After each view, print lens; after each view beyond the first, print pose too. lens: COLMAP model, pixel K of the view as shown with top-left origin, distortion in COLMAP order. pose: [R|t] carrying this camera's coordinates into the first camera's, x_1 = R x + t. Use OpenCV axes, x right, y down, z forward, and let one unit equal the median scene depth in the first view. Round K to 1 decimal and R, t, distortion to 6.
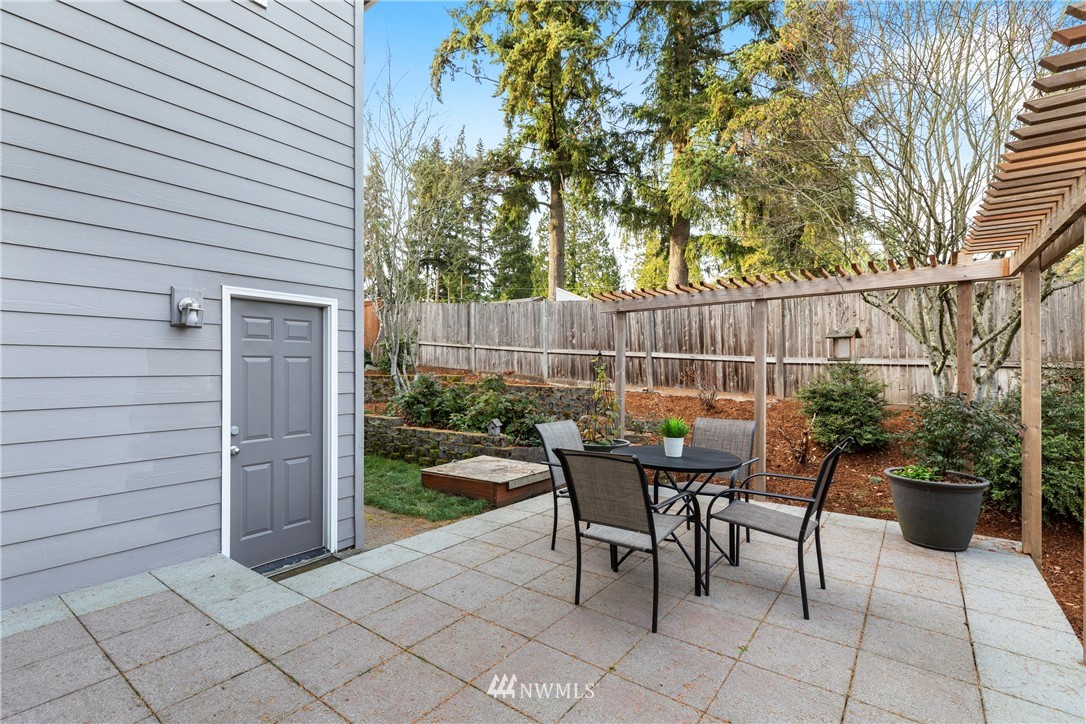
lens RADIAL K [[511.2, 0, 539.0], [0, 511.2, 362.7], [0, 0, 1]] dist [0.003366, -0.000261]
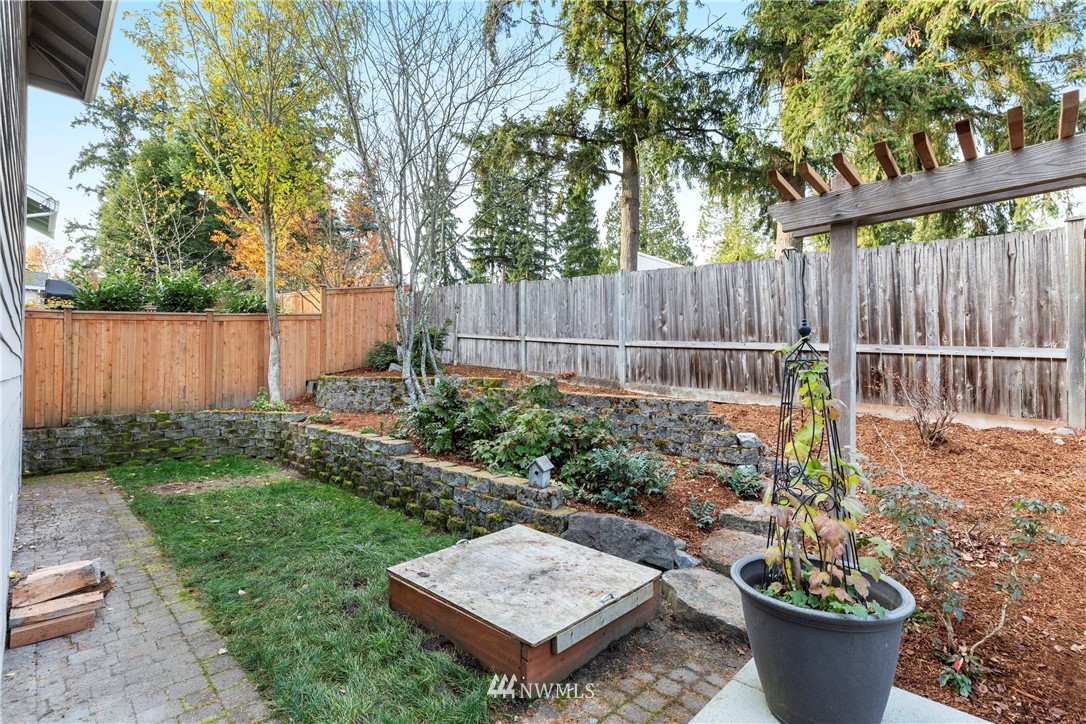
lens RADIAL K [[511.2, 0, 547.5], [0, 511.2, 360.8], [0, 0, 1]] dist [0.003366, -0.000261]
pose [[0.993458, -0.000950, -0.114194, -0.007455], [0.000702, 0.999997, -0.002213, 0.001838], [0.114195, 0.002118, 0.993456, 0.247602]]
